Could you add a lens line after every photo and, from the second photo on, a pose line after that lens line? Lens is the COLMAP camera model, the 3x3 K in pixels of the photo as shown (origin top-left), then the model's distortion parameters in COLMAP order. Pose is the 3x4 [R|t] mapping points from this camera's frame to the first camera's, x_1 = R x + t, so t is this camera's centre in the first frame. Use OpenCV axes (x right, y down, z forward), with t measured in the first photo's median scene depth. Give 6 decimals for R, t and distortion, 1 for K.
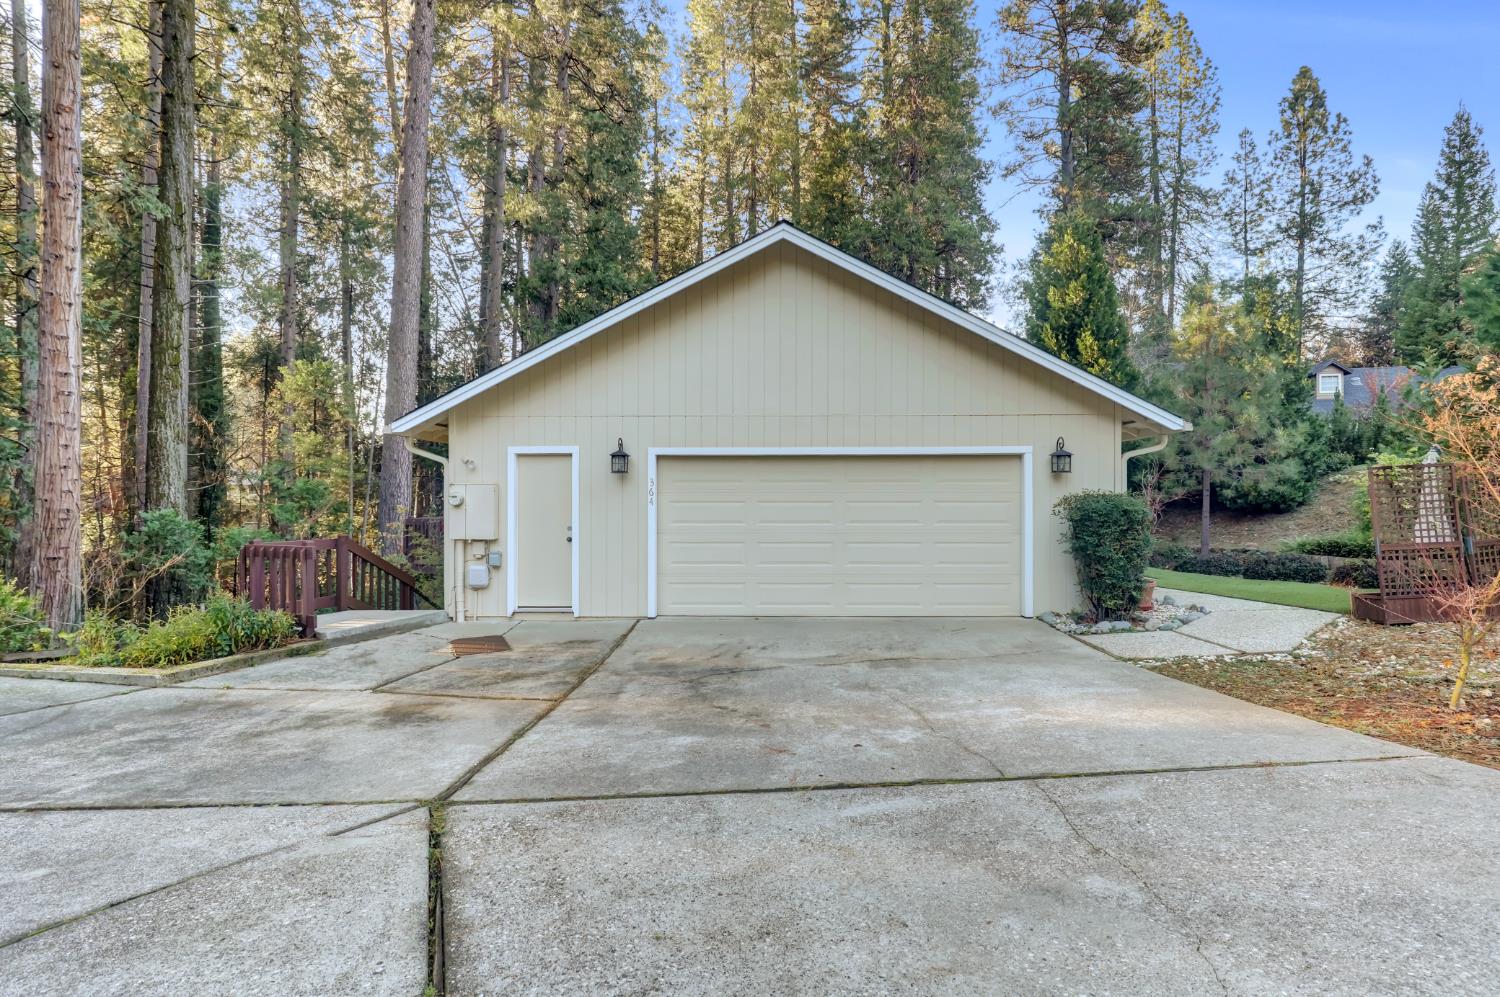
lens RADIAL K [[693.4, 0, 753.4], [0, 693.4, 498.3], [0, 0, 1]] dist [-0.020406, 0.005831]
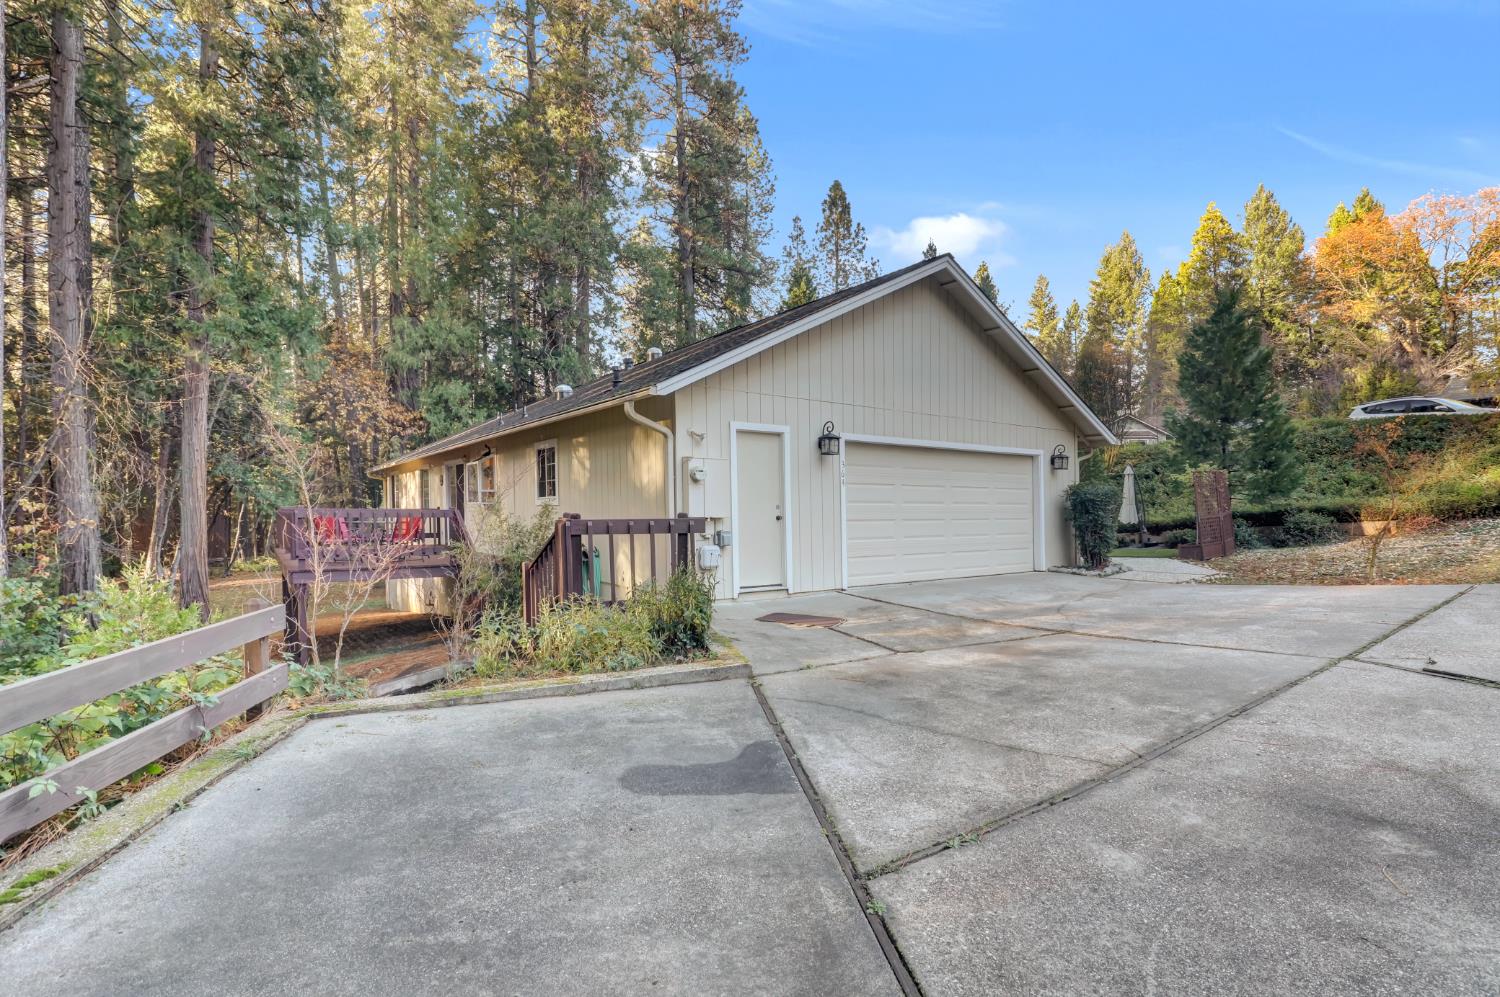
lens RADIAL K [[693.4, 0, 737.0], [0, 693.4, 513.3], [0, 0, 1]] dist [-0.020406, 0.005831]
pose [[0.808194, 0.001079, 0.588915, -0.908536], [-0.003915, 0.999986, 0.003542, 0.048946], [-0.588903, -0.005168, 0.808187, 0.219797]]
